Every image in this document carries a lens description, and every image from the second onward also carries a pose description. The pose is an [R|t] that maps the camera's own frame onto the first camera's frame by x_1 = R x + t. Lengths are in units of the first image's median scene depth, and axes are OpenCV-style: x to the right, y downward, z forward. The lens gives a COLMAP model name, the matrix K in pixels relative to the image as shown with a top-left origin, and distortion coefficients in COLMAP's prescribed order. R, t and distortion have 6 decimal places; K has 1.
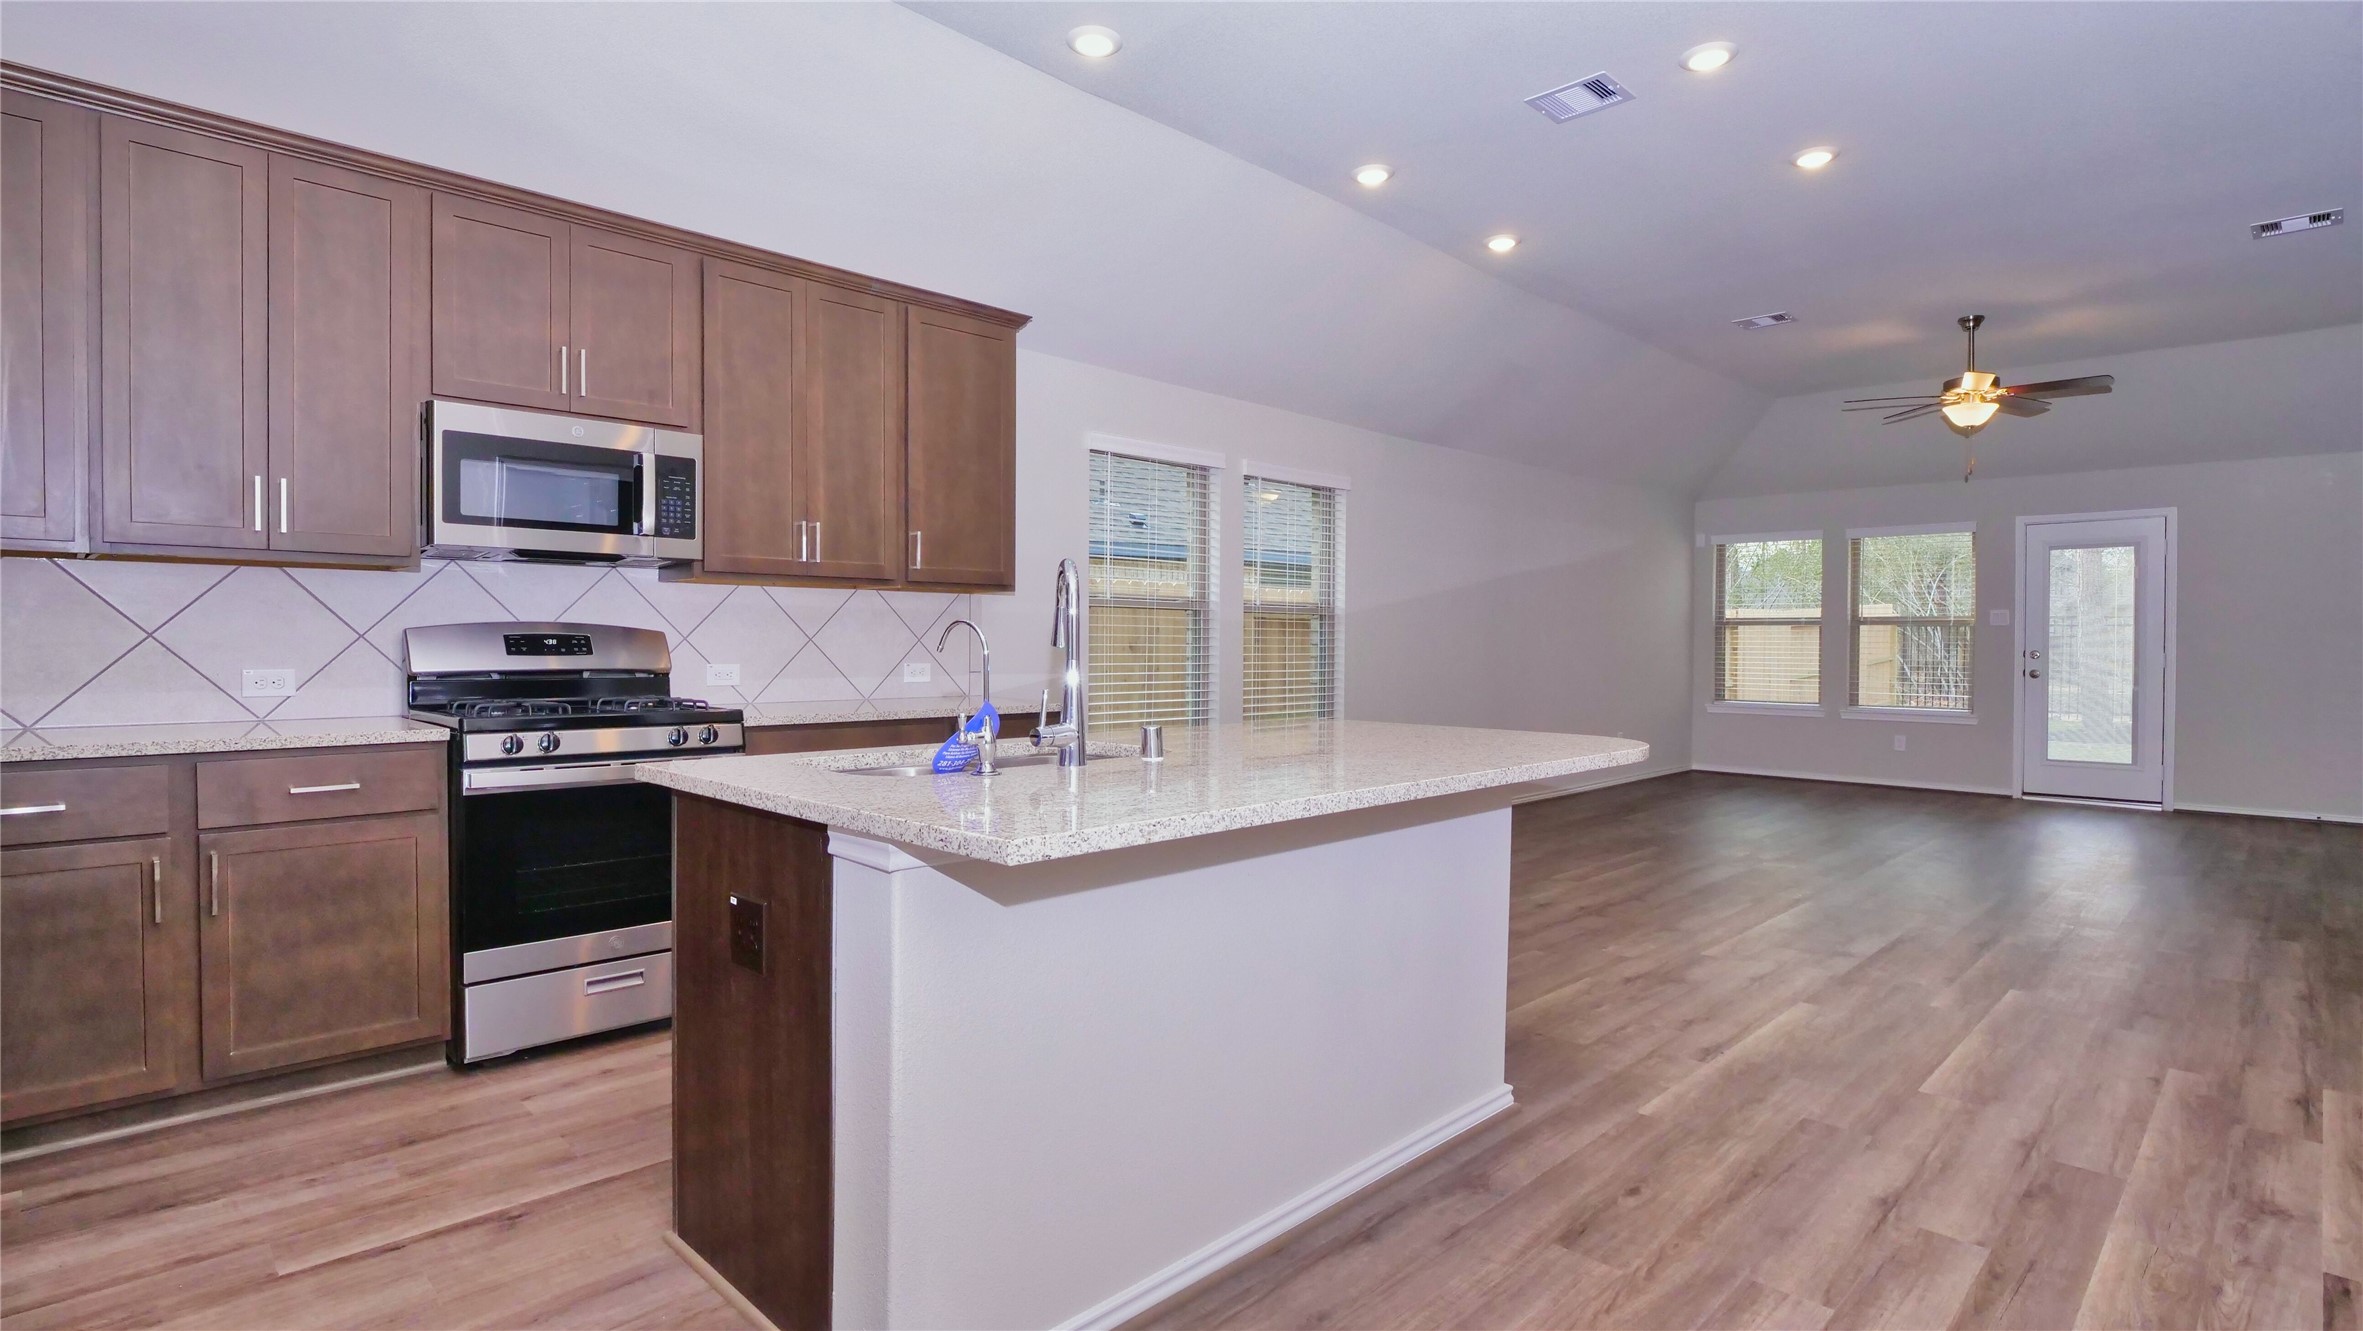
lens RADIAL K [[1144.3, 0, 1174.0], [0, 1144.3, 658.7], [0, 0, 1]] dist [-0.012026, -0.001388]
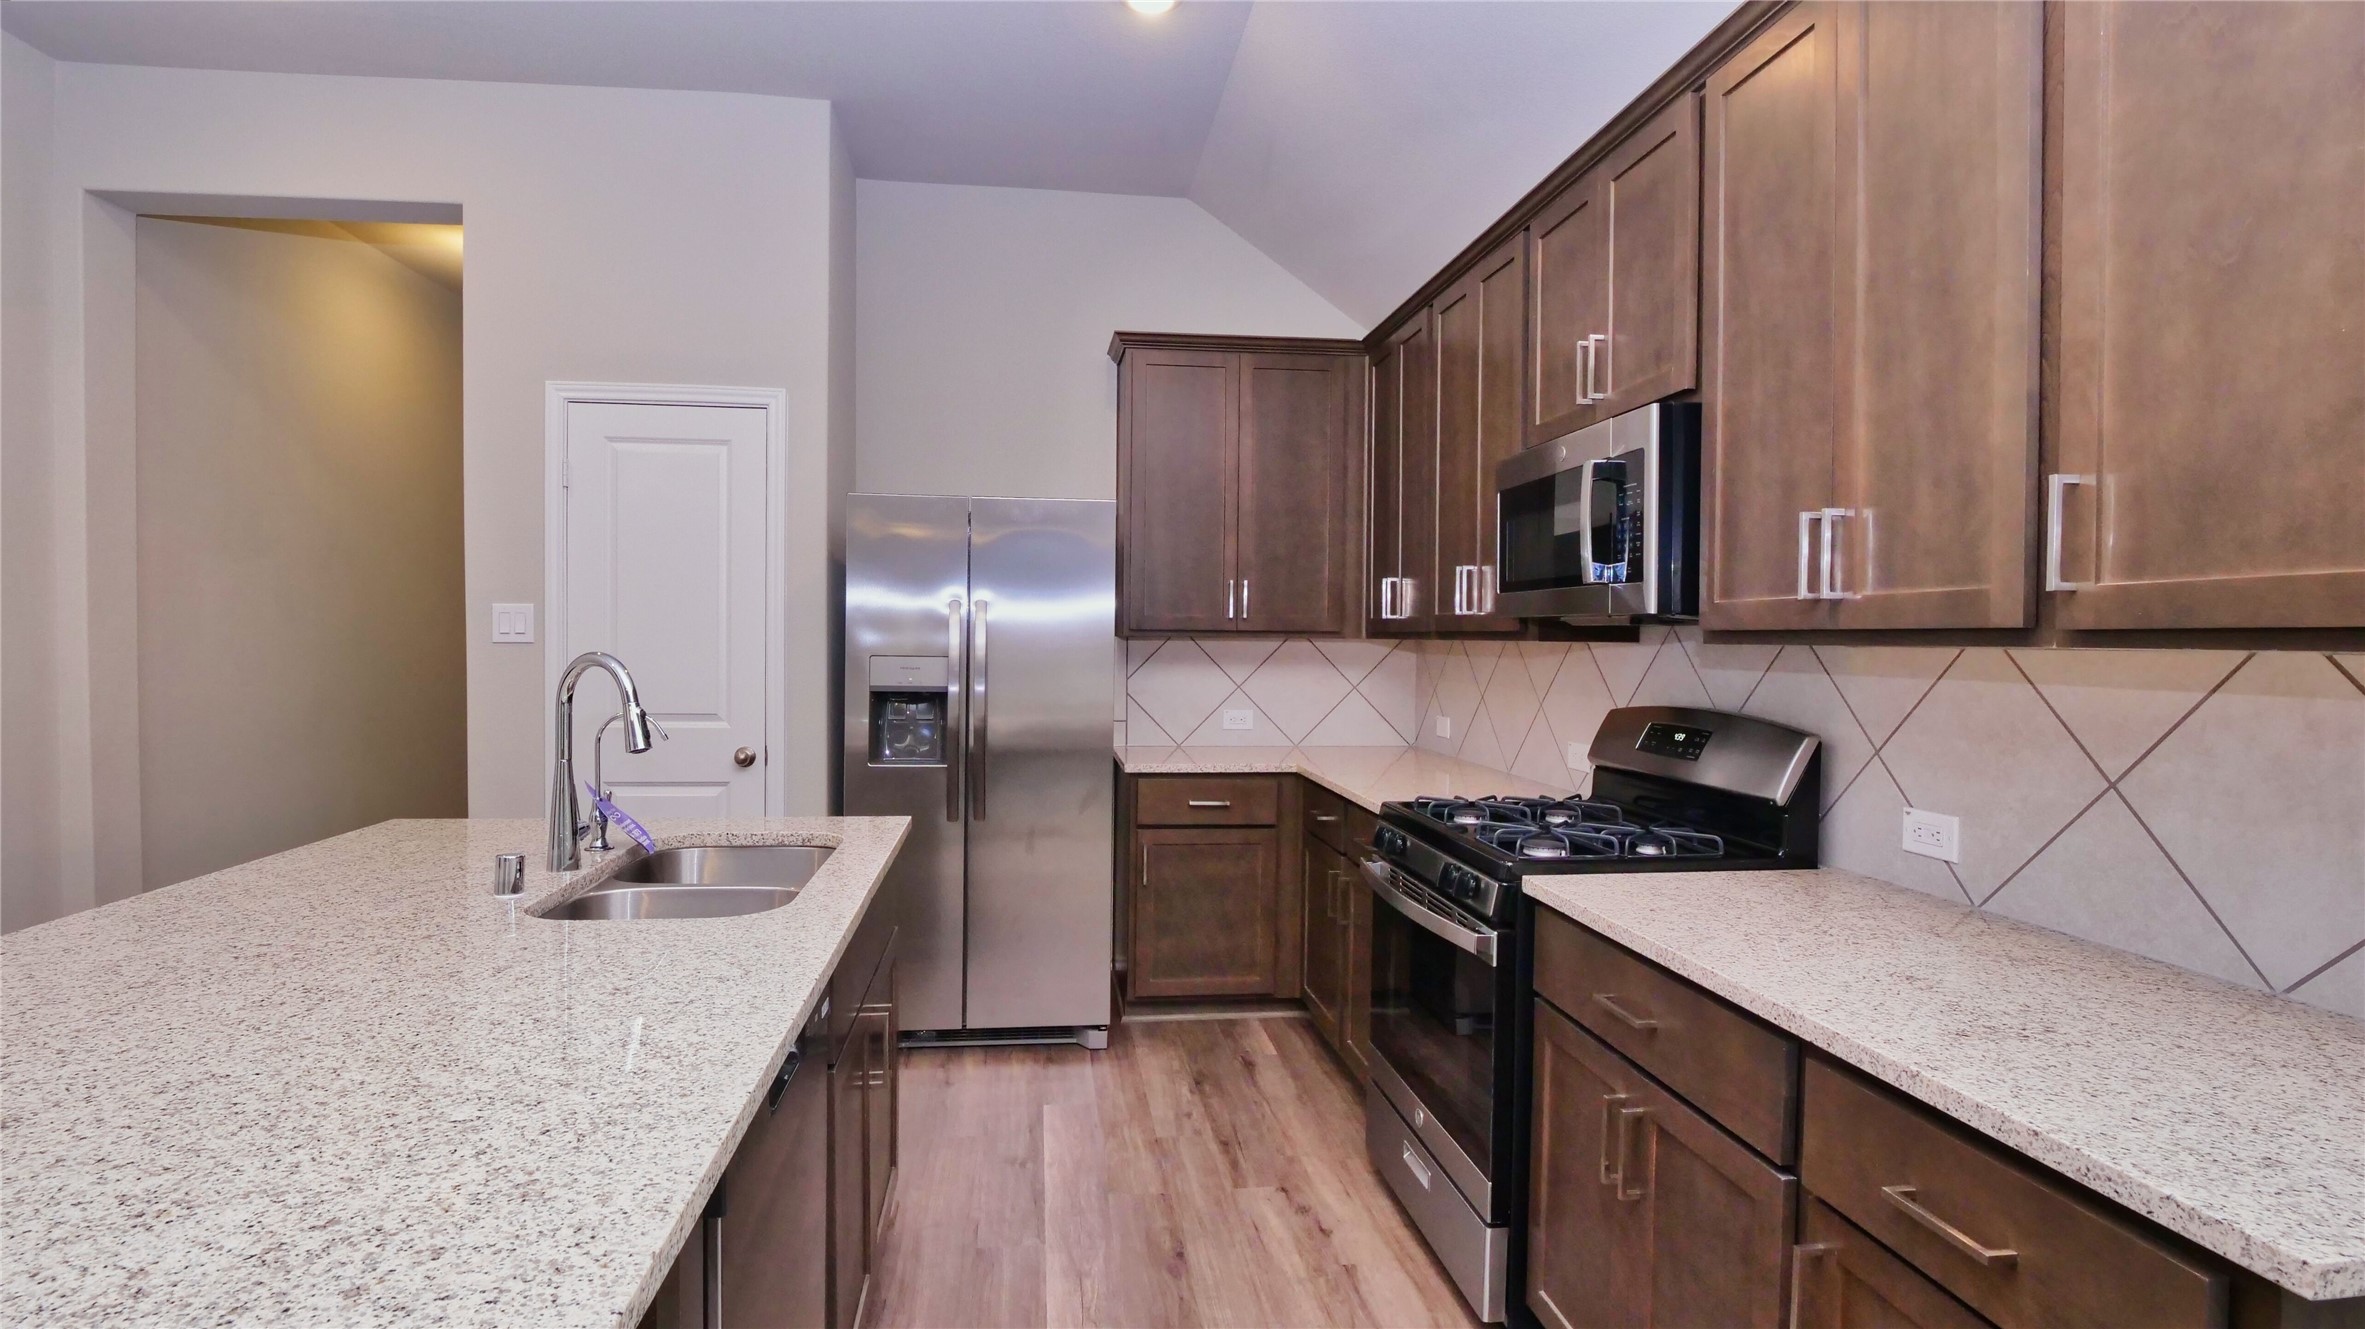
lens RADIAL K [[1145.3, 0, 1171.2], [0, 1145.3, 650.3], [0, 0, 1]] dist [-0.012026, -0.001388]
pose [[-0.614534, -0.004226, -0.788879, 0.315848], [-0.029256, 0.999420, 0.017437, -0.108334], [0.788348, 0.033795, -0.614301, 1.794399]]
